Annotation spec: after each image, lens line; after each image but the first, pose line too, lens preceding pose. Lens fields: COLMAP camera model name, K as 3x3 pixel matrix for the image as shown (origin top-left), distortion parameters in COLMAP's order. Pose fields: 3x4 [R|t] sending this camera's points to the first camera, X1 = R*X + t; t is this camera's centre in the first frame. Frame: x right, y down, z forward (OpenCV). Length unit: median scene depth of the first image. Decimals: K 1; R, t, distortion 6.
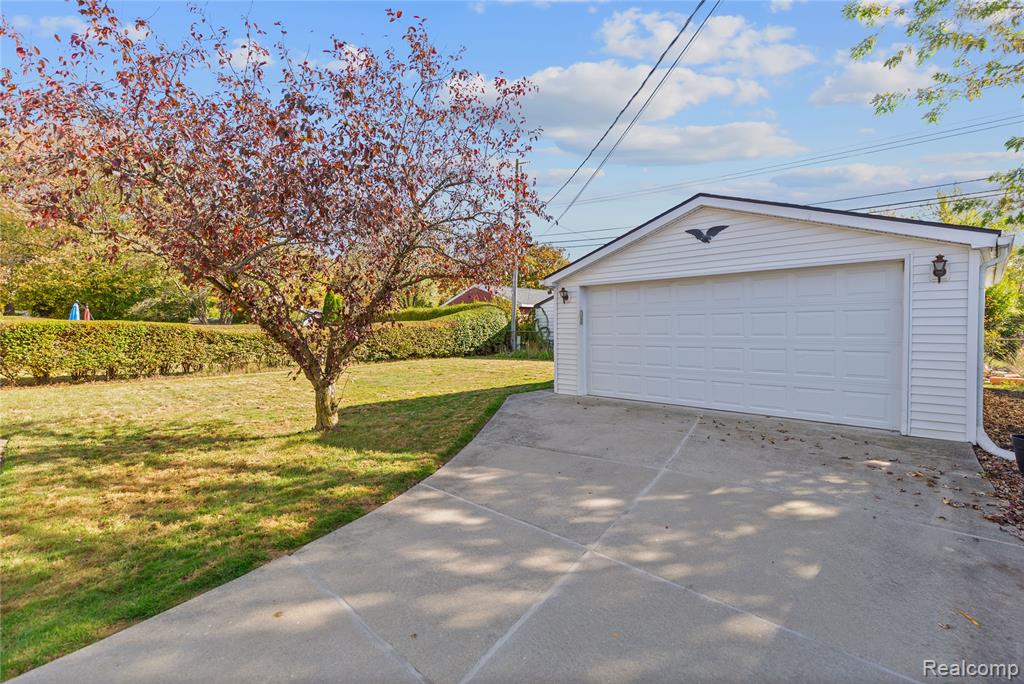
lens RADIAL K [[470.9, 0, 514.4], [0, 470.9, 339.4], [0, 0, 1]] dist [0.001034, 0.000897]
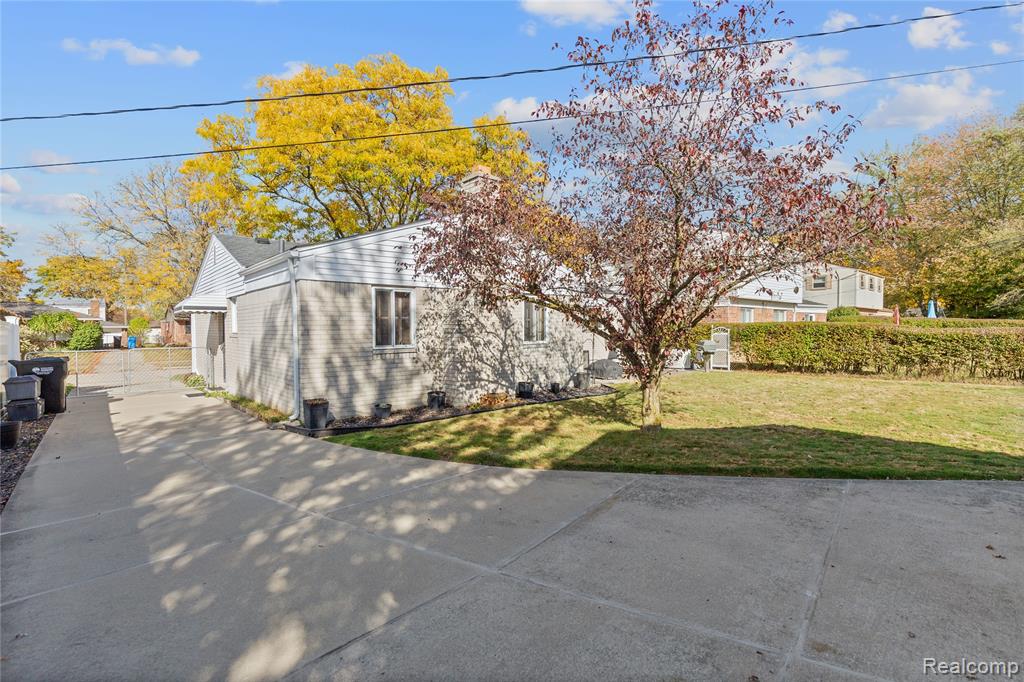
lens RADIAL K [[470.9, 0, 511.0], [0, 470.9, 338.4], [0, 0, 1]] dist [0.001034, 0.000897]
pose [[-0.062685, 0.020391, -0.997825, 1.158179], [-0.010447, 0.999723, 0.021087, -0.052705], [0.997979, 0.011746, -0.062454, 1.320463]]
